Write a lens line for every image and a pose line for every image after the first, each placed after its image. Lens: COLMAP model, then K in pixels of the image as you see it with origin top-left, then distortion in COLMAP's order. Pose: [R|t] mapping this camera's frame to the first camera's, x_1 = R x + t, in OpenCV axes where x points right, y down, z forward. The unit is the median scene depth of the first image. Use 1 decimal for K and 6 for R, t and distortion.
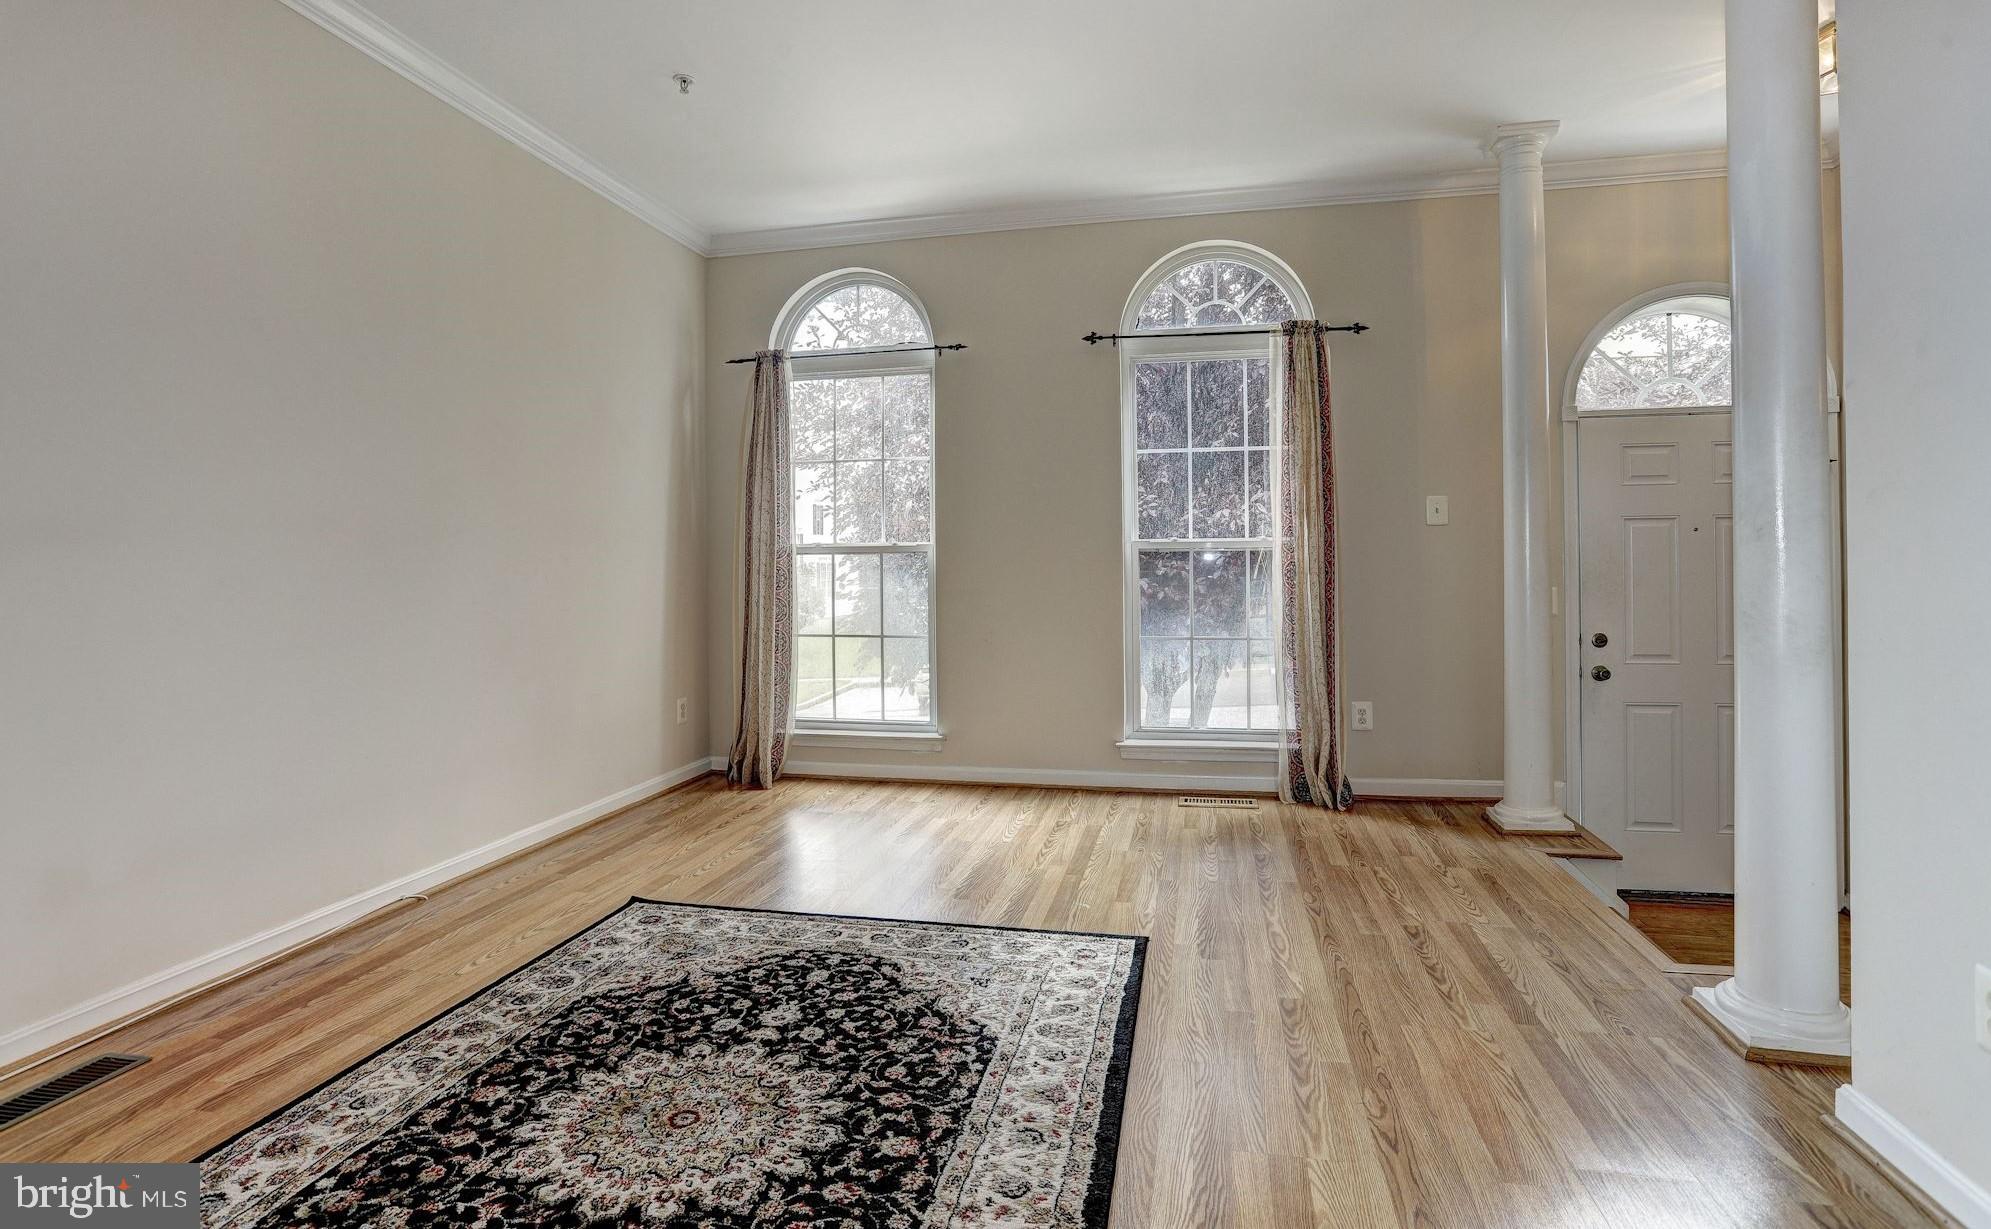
lens RADIAL K [[970.2, 0, 986.1], [0, 970.2, 548.7], [0, 0, 1]] dist [-0.055174, 0.019040]
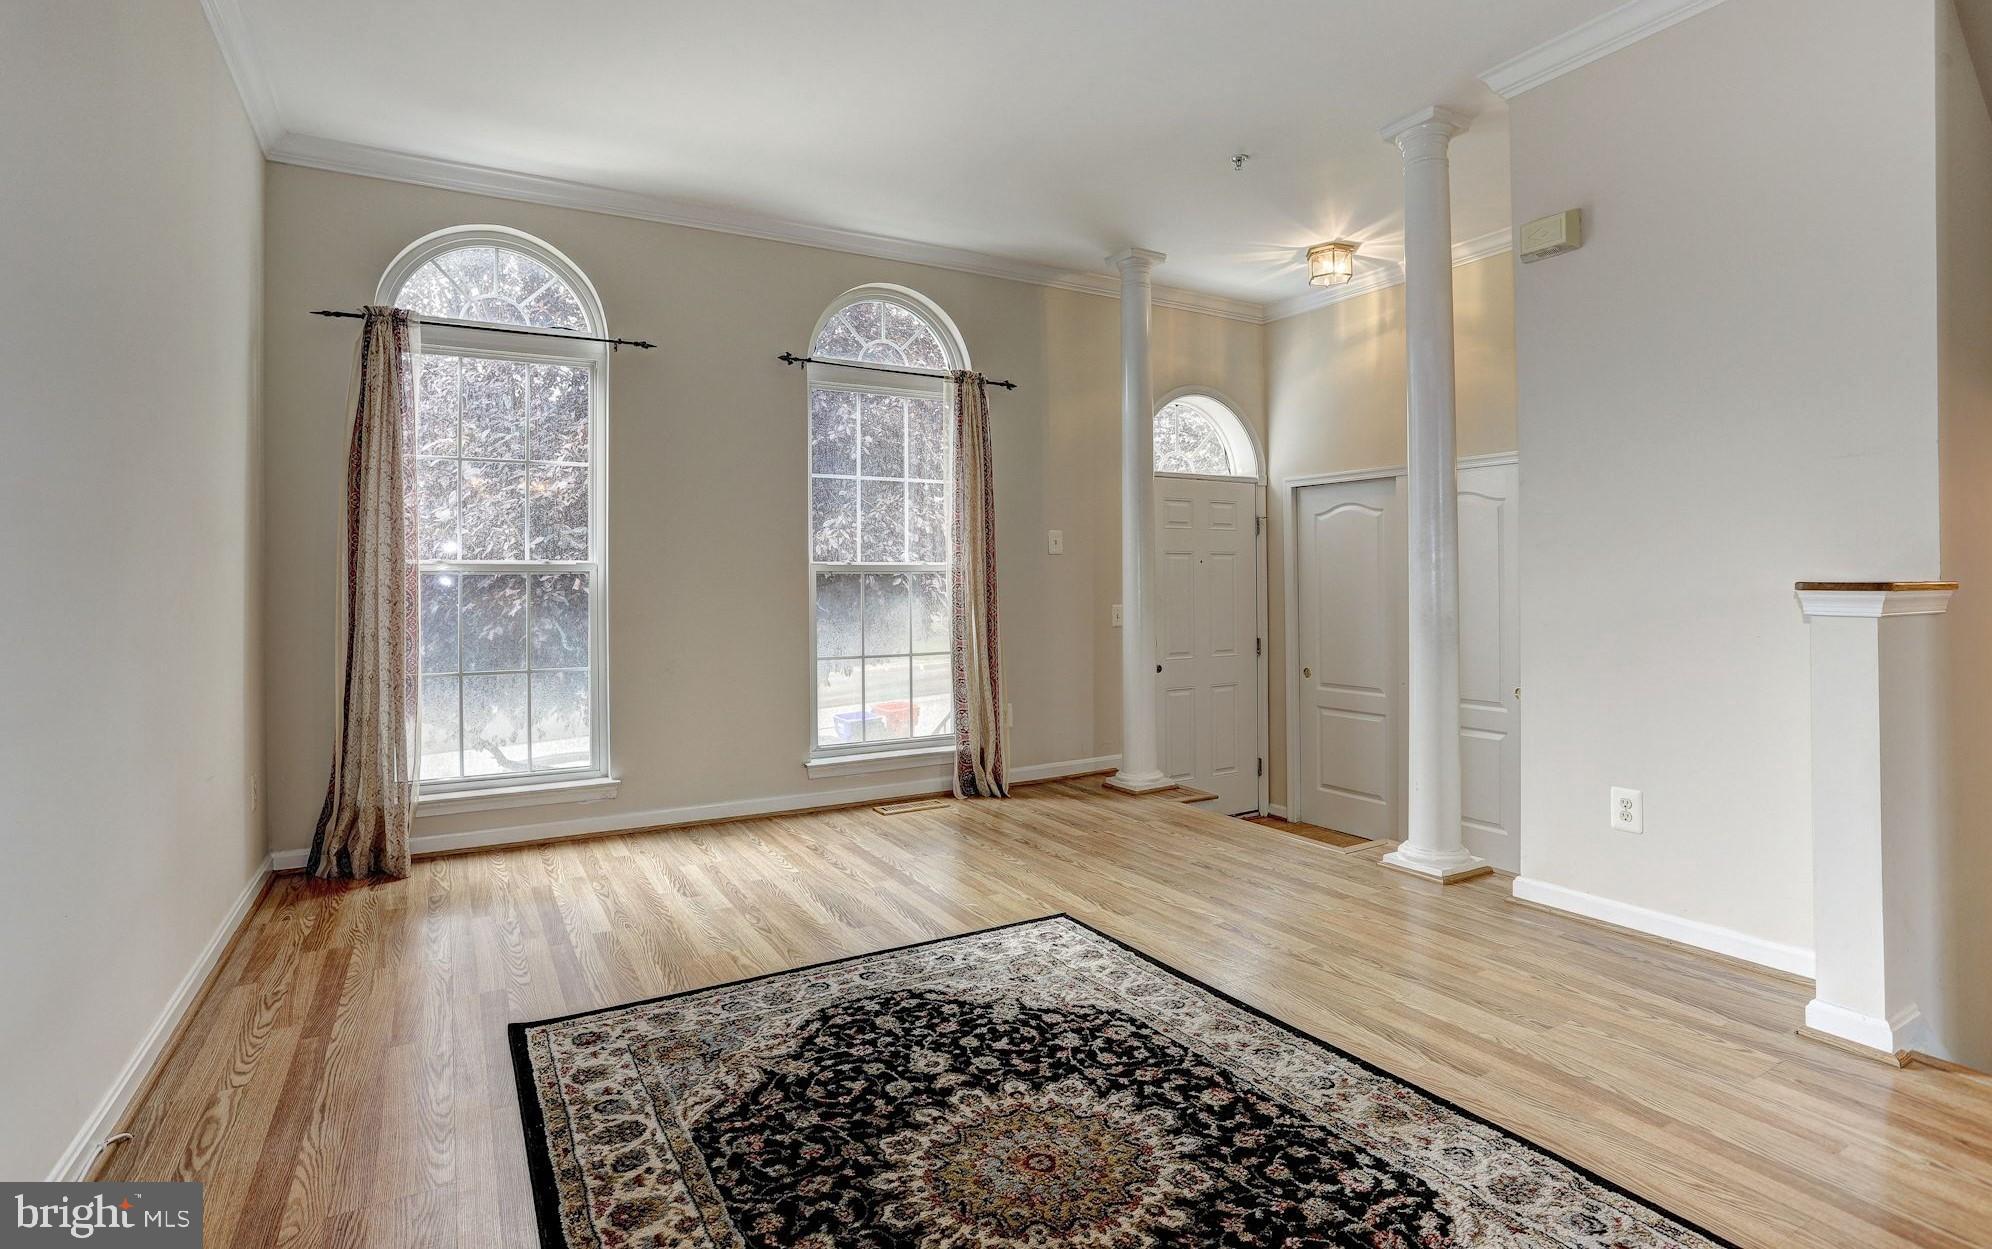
lens RADIAL K [[970.7, 0, 989.1], [0, 970.7, 566.2], [0, 0, 1]] dist [-0.055174, 0.019040]
pose [[0.740360, 0.014666, 0.672050, -0.671851], [-0.009452, 0.999890, -0.011408, 0.008749], [-0.672144, 0.002094, 0.740417, 0.216740]]
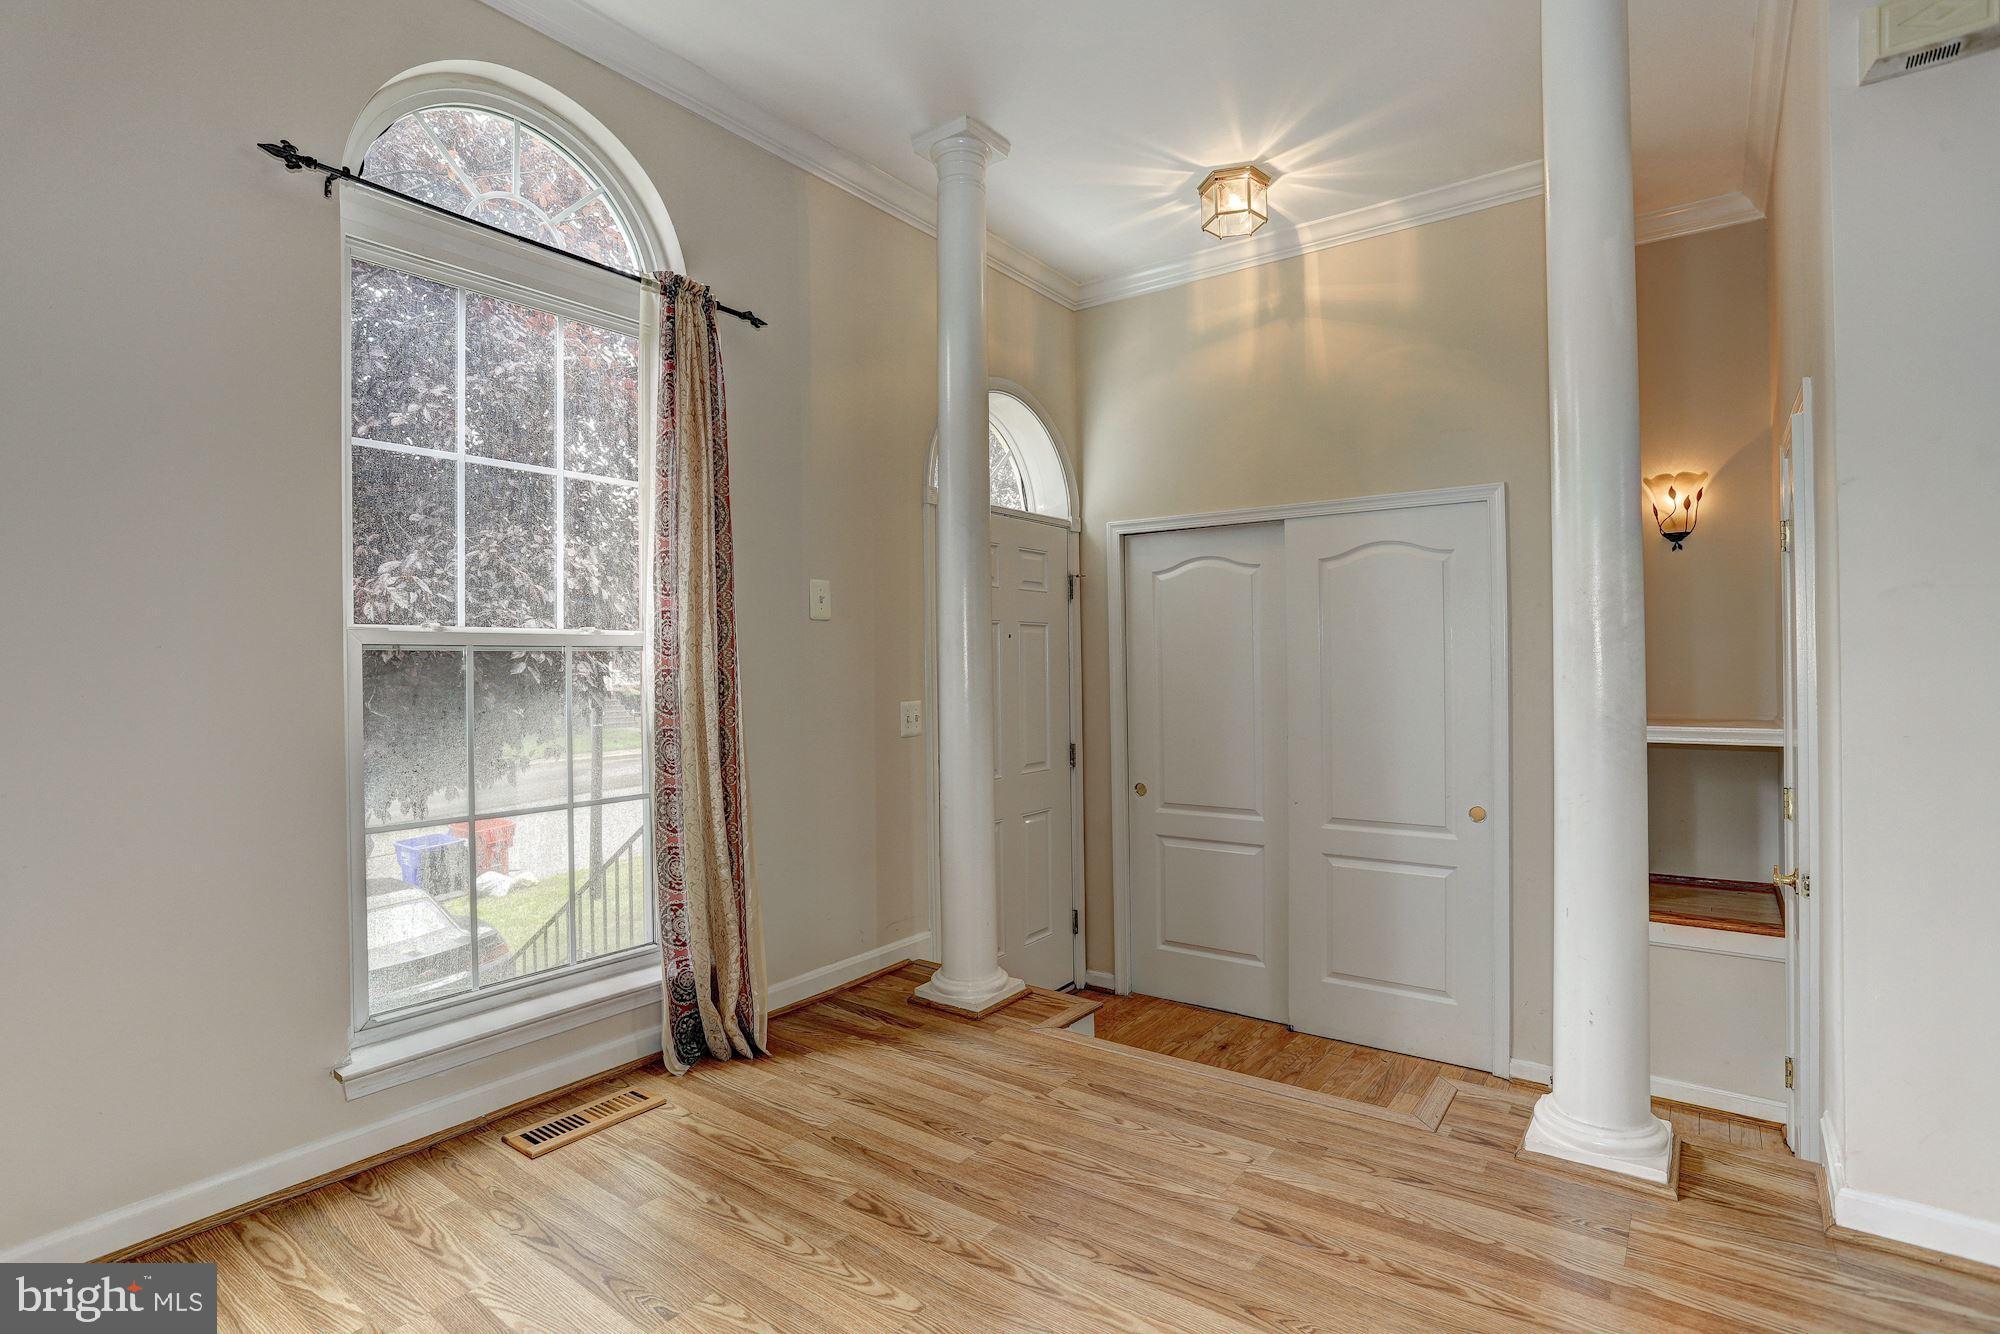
lens RADIAL K [[974.2, 0, 986.0], [0, 974.2, 656.7], [0, 0, 1]] dist [-0.054559, 0.021201]
pose [[0.422211, 0.010953, 0.906431, -0.238937], [-0.006150, 0.999939, -0.009219, 0.015643], [-0.906477, -0.001682, 0.422252, 0.899023]]
